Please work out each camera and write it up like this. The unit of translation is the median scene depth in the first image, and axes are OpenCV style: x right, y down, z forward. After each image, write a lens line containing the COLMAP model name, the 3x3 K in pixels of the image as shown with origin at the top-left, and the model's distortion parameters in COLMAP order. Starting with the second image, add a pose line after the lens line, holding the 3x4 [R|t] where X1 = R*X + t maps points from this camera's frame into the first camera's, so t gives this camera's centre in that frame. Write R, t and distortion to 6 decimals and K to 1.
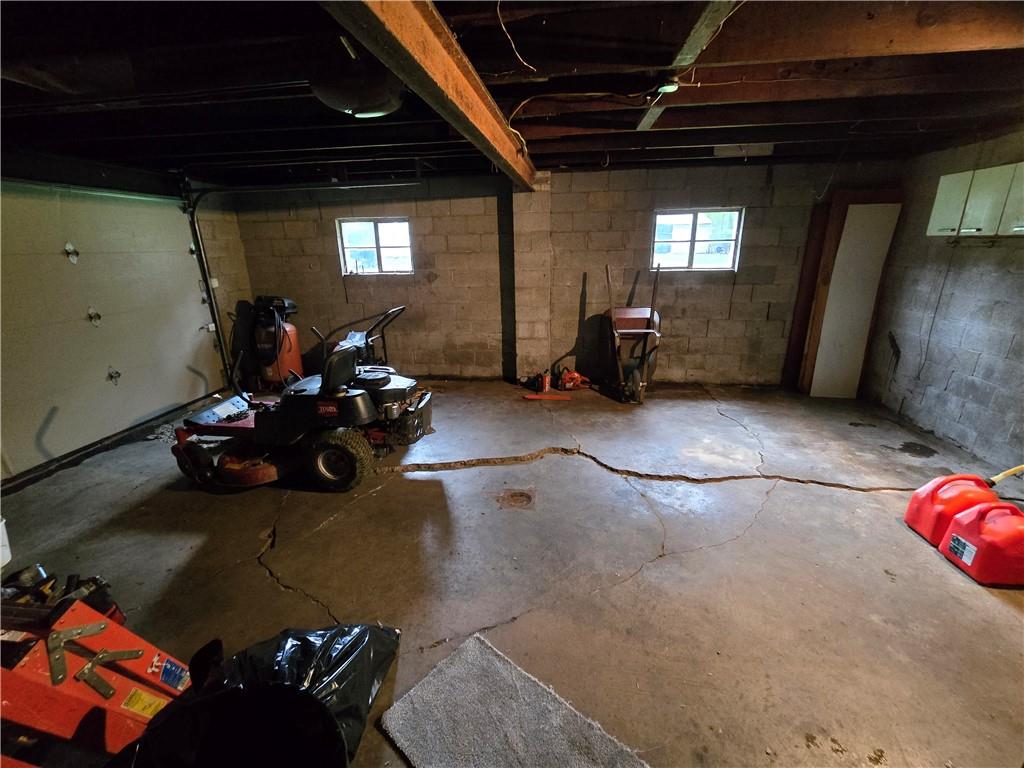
lens RADIAL K [[422.6, 0, 511.5], [0, 422.6, 379.8], [0, 0, 1]] dist [-0.007195, 0.001768]
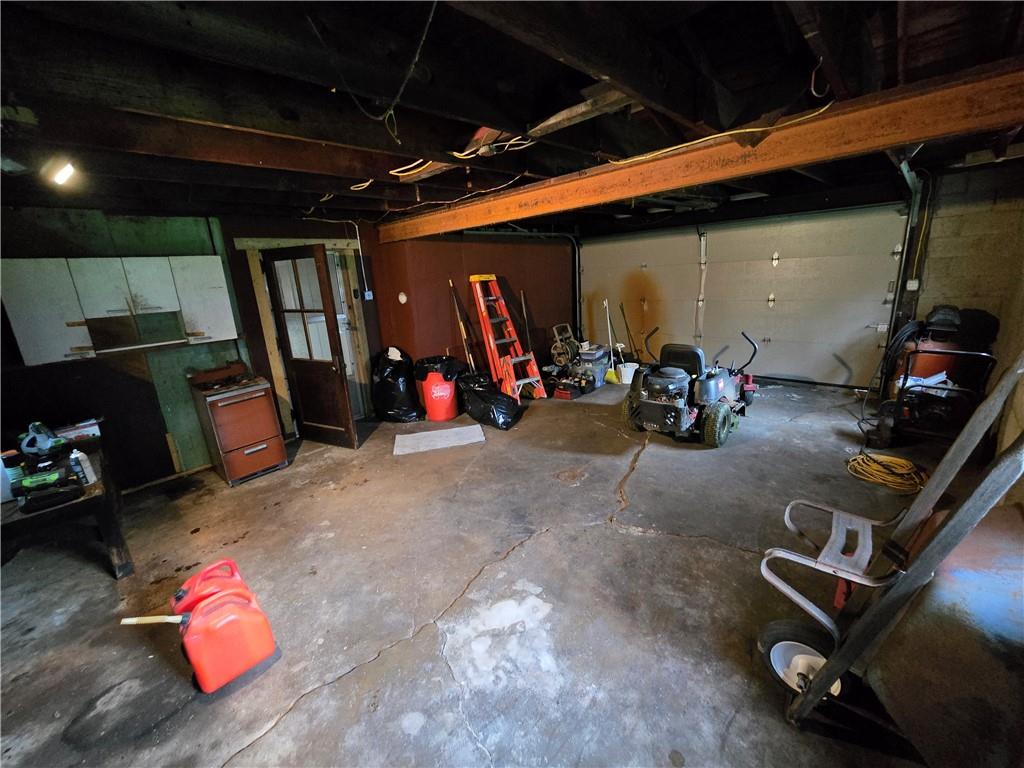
lens RADIAL K [[422.6, 0, 511.7], [0, 422.6, 382.8], [0, 0, 1]] dist [-0.007195, 0.001768]
pose [[-0.589244, 0.265442, -0.763107, 0.747816], [-0.169358, 0.882931, 0.437894, -0.365705], [0.790006, 0.387265, -0.475307, 1.008378]]
